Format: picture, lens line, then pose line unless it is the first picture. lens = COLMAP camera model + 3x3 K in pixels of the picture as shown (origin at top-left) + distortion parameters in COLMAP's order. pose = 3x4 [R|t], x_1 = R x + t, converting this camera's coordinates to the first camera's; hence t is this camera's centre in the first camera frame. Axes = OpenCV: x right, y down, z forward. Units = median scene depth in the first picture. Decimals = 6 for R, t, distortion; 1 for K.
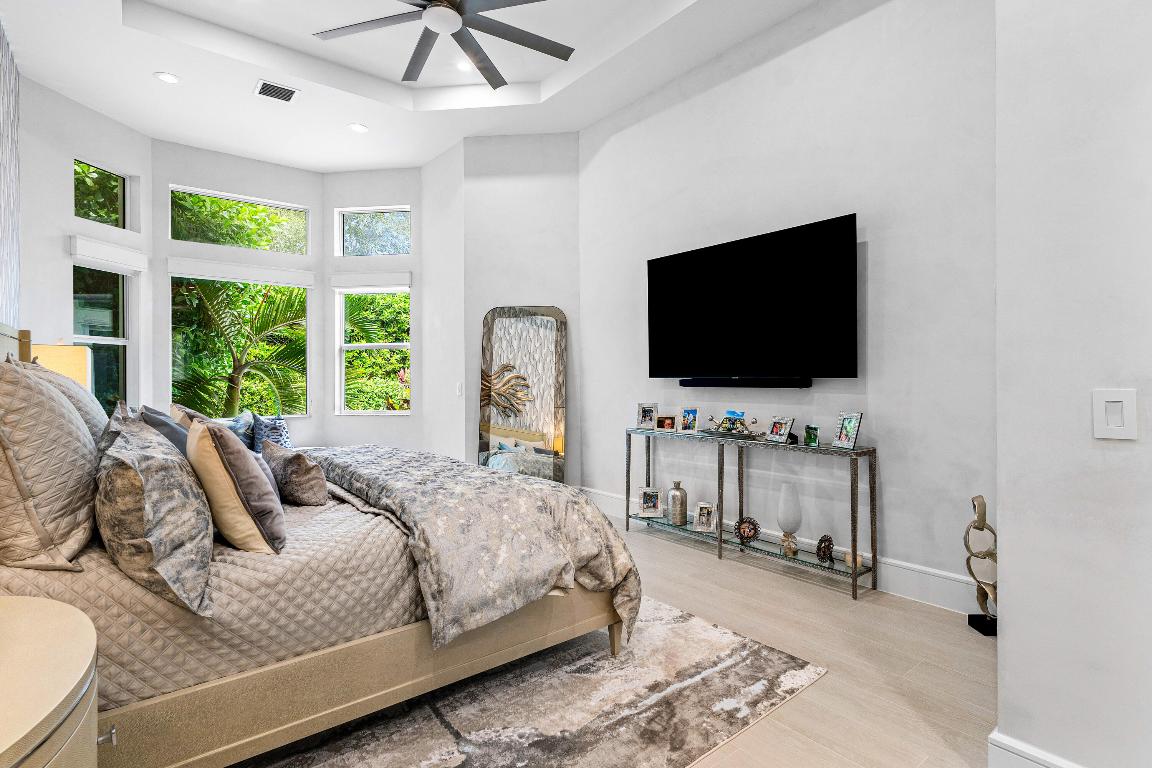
lens RADIAL K [[570.1, 0, 577.4], [0, 570.1, 384.1], [0, 0, 1]] dist [0.003408, -0.000377]
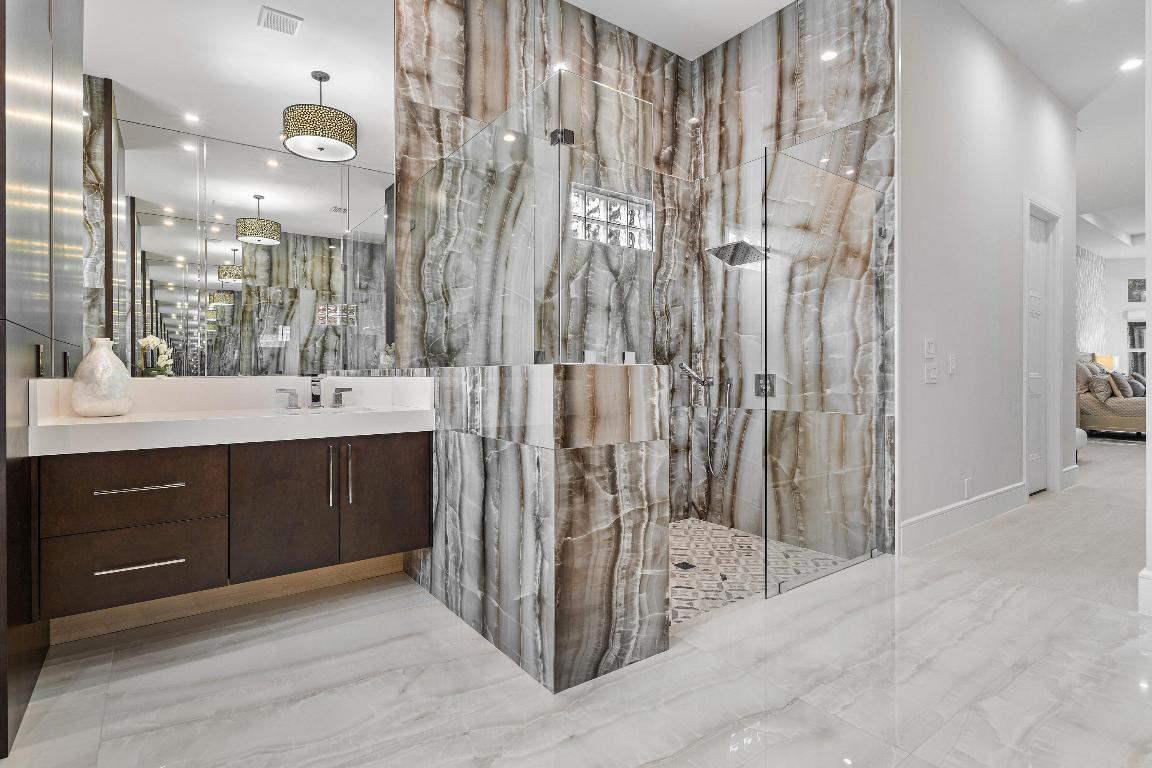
lens RADIAL K [[570.1, 0, 574.9], [0, 570.1, 382.2], [0, 0, 1]] dist [0.003408, -0.000377]
pose [[-0.031187, 0.002826, -0.999510, 4.600249], [-0.000323, 0.999996, 0.002837, 0.137780], [0.999514, 0.000411, -0.031186, -3.642246]]
